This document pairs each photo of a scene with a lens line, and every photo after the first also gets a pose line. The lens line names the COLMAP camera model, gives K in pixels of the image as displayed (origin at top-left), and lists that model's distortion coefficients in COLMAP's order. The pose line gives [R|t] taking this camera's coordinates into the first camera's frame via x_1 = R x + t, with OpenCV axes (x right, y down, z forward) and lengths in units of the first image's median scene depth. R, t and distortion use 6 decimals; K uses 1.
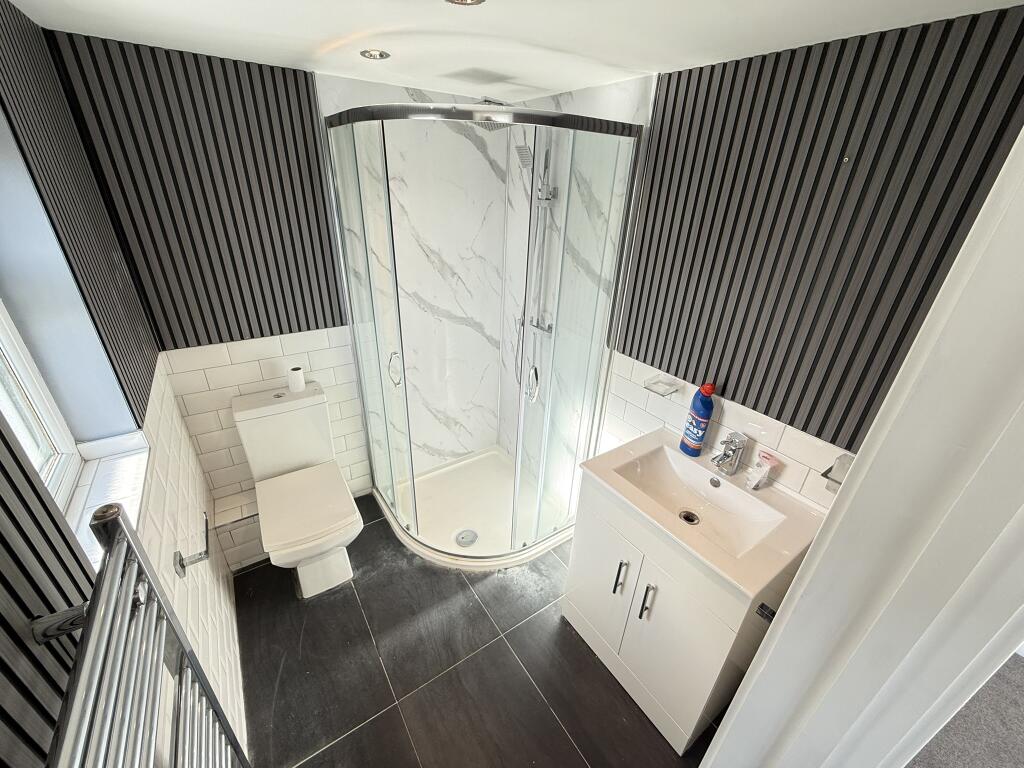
lens RADIAL K [[408.2, 0, 513.7], [0, 408.2, 381.3], [0, 0, 1]] dist [0.012055, 0.002378]
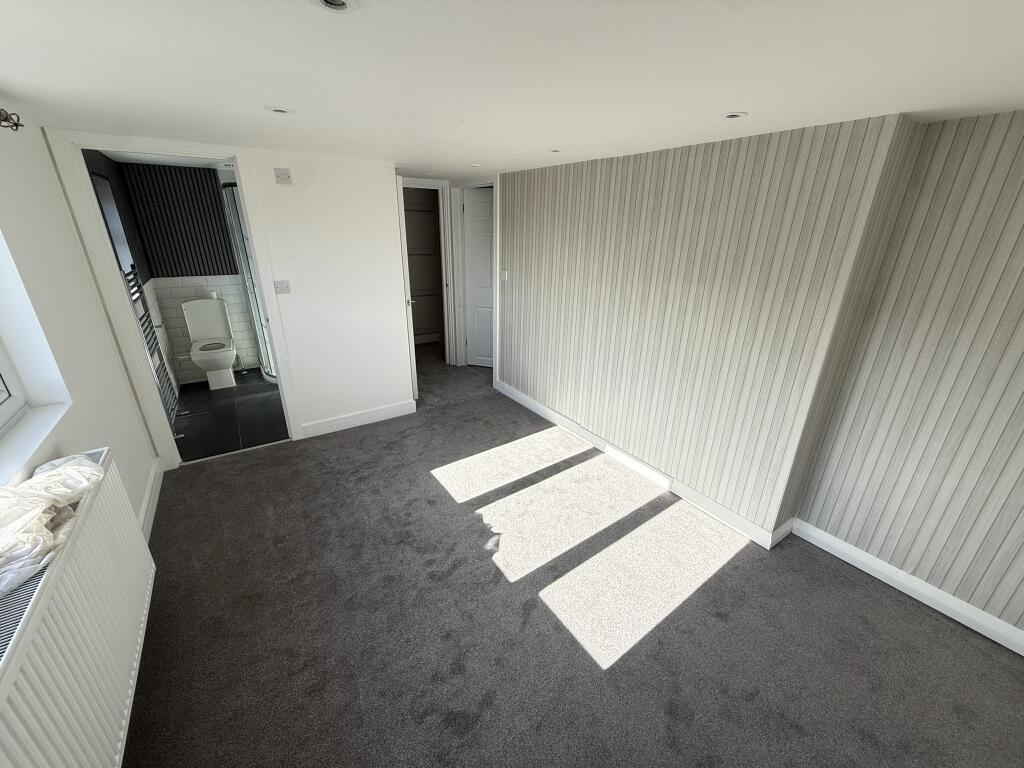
lens RADIAL K [[408.2, 0, 509.7], [0, 408.2, 386.8], [0, 0, 1]] dist [0.012055, 0.002378]
pose [[0.999780, -0.018773, -0.009370, 1.112244], [0.017860, 0.995824, -0.089529, 0.725587], [0.011012, 0.089342, 0.995940, -1.181644]]
